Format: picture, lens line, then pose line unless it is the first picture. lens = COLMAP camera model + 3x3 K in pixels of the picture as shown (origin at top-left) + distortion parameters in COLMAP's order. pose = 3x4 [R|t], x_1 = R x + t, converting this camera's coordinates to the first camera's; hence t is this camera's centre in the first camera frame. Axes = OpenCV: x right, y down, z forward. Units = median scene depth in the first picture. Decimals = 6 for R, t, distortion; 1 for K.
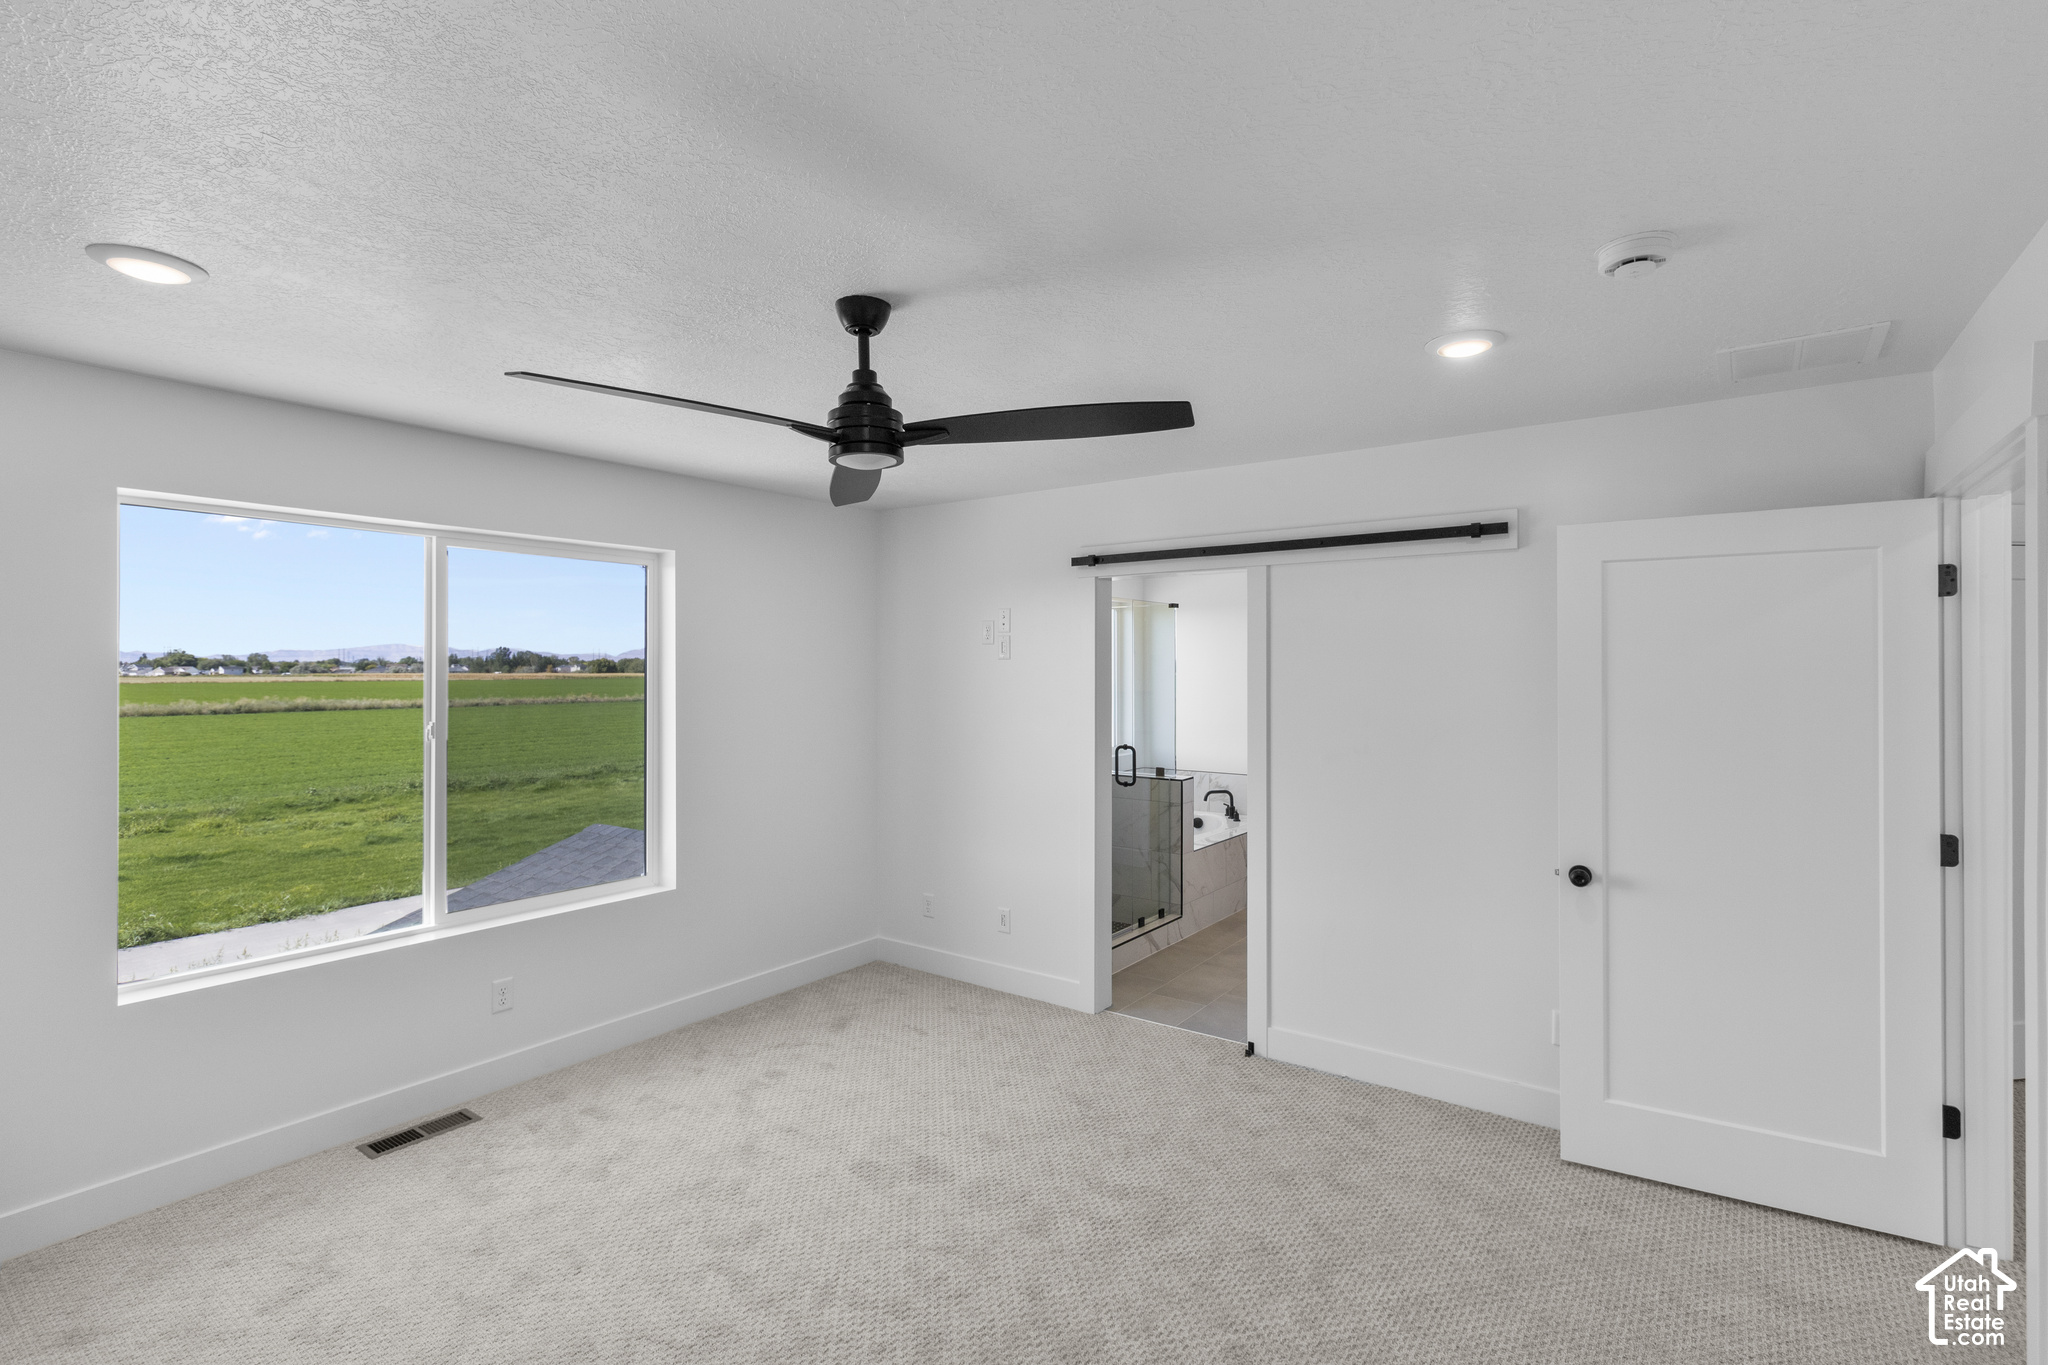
lens RADIAL K [[974.6, 0, 1036.8], [0, 974.6, 652.2], [0, 0, 1]] dist [0.002699, 0.000295]
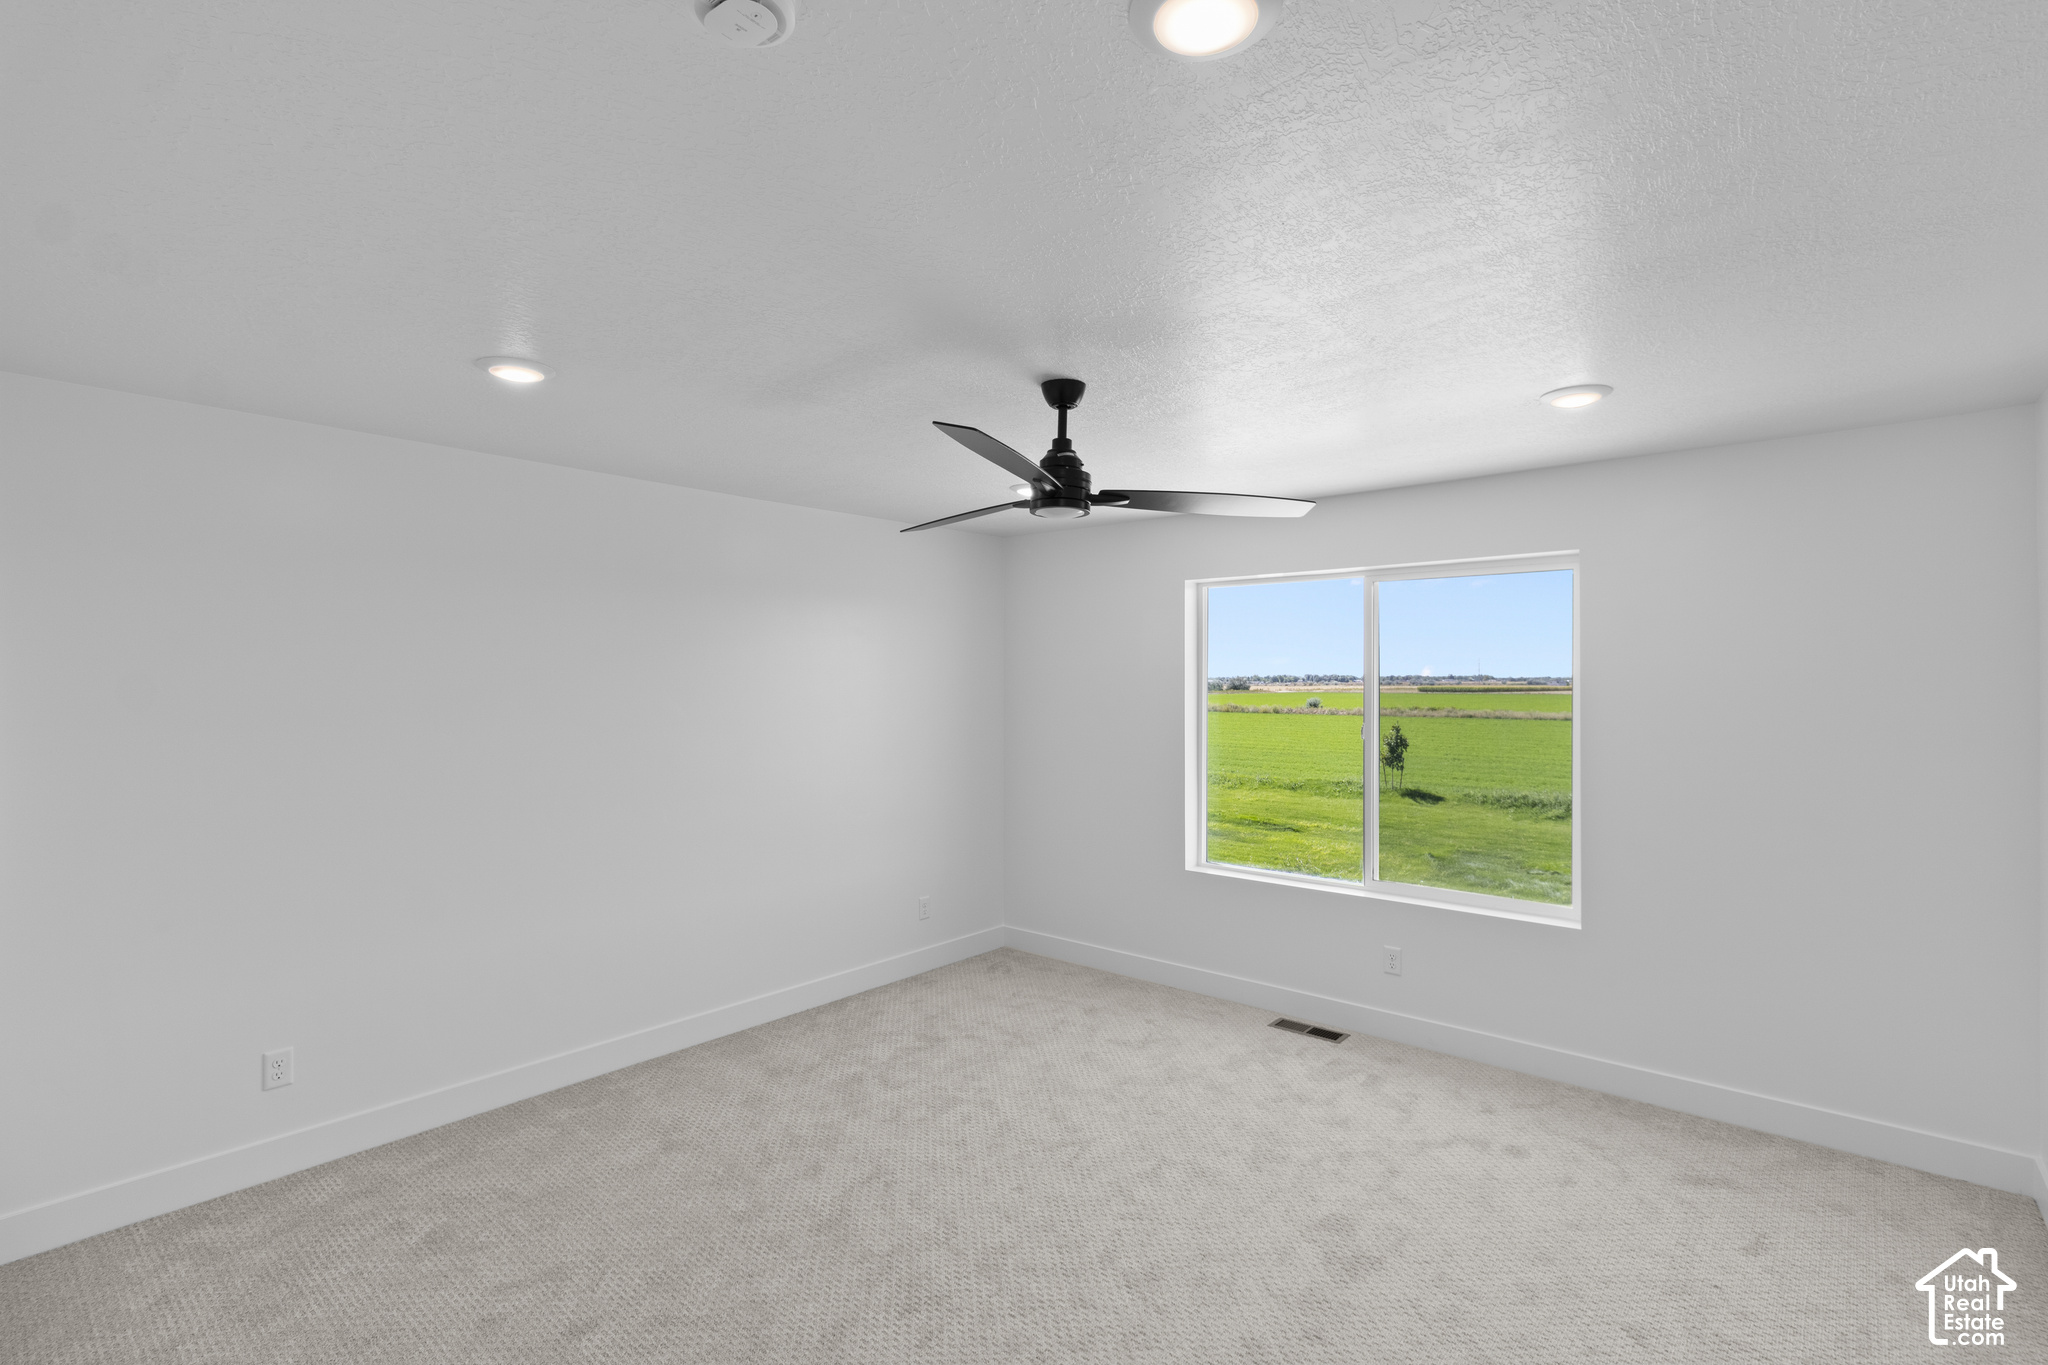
lens RADIAL K [[948.6, 0, 1027.8], [0, 948.6, 668.4], [0, 0, 1]] dist [-0.000704, -0.000606]
pose [[-0.073158, -0.007429, -0.997293, 0.682824], [0.008827, 0.999928, -0.008096, 0.003529], [0.997281, -0.009396, -0.073088, 0.702490]]
